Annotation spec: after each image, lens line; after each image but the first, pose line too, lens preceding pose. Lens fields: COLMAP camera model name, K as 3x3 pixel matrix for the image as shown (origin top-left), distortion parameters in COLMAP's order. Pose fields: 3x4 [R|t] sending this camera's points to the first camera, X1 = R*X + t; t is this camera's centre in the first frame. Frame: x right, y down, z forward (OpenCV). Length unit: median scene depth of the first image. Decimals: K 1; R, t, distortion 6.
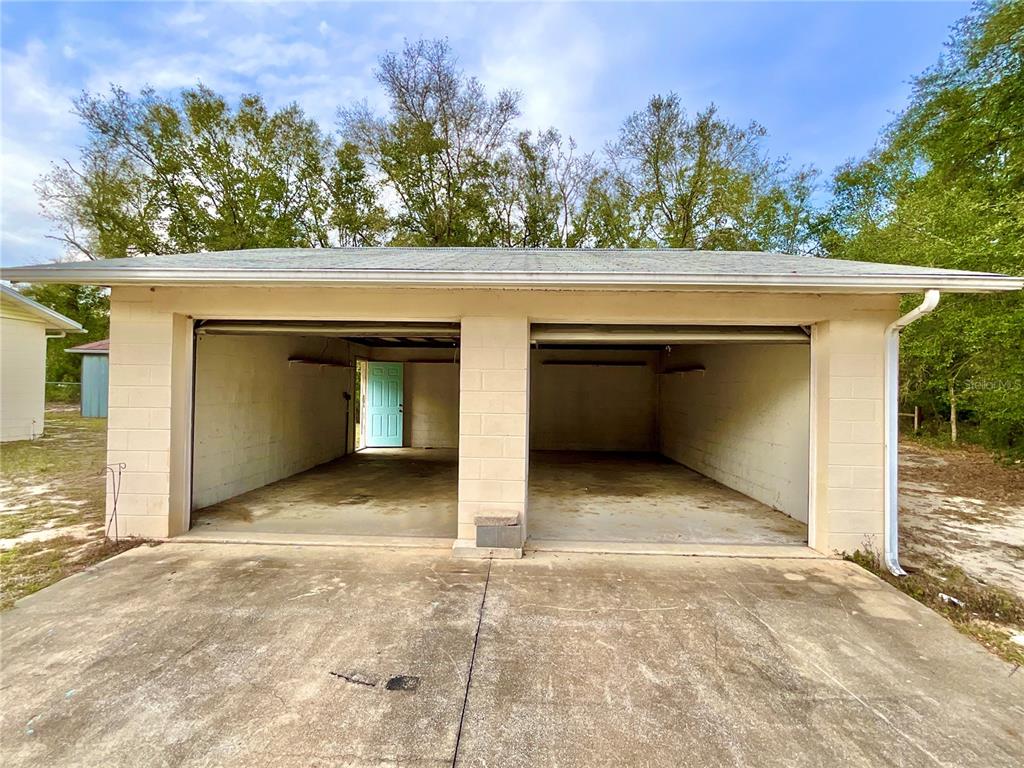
lens RADIAL K [[477.1, 0, 512.0], [0, 477.1, 384.0], [0, 0, 1]] dist [0.000862, 0.000153]
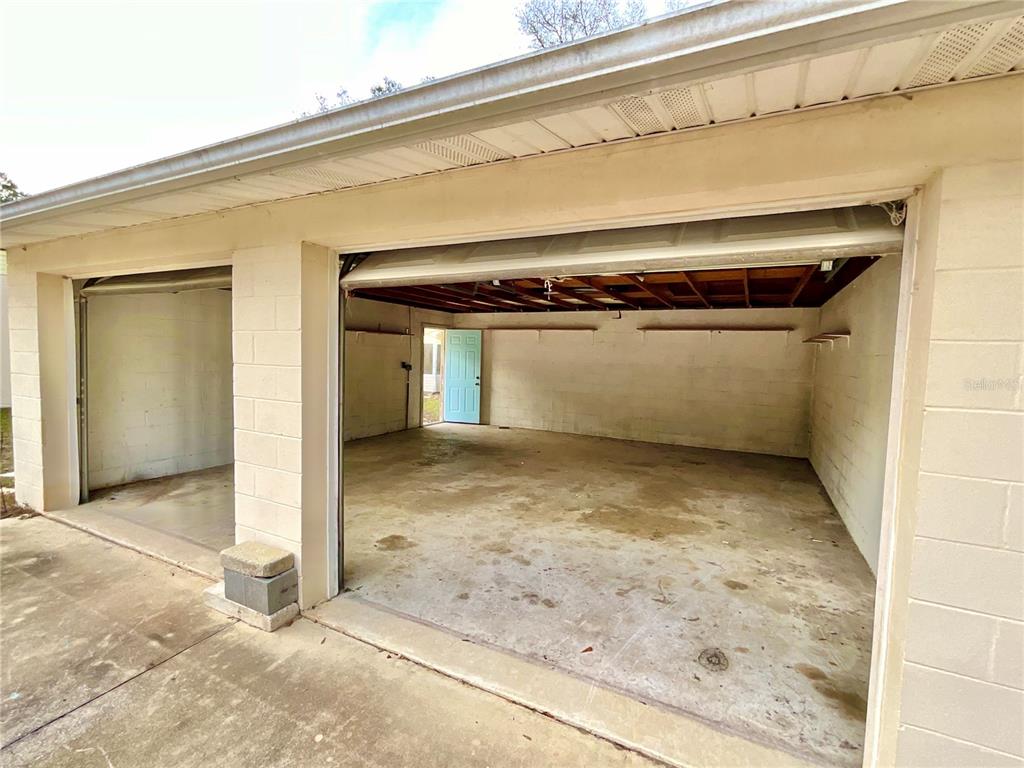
lens RADIAL K [[477.1, 0, 512.0], [0, 477.1, 384.0], [0, 0, 1]] dist [0.000862, 0.000153]
pose [[0.902438, 0.035587, -0.429347, 0.530842], [-0.009177, 0.997944, 0.063428, -0.002194], [0.430722, -0.053300, 0.900909, 0.556320]]
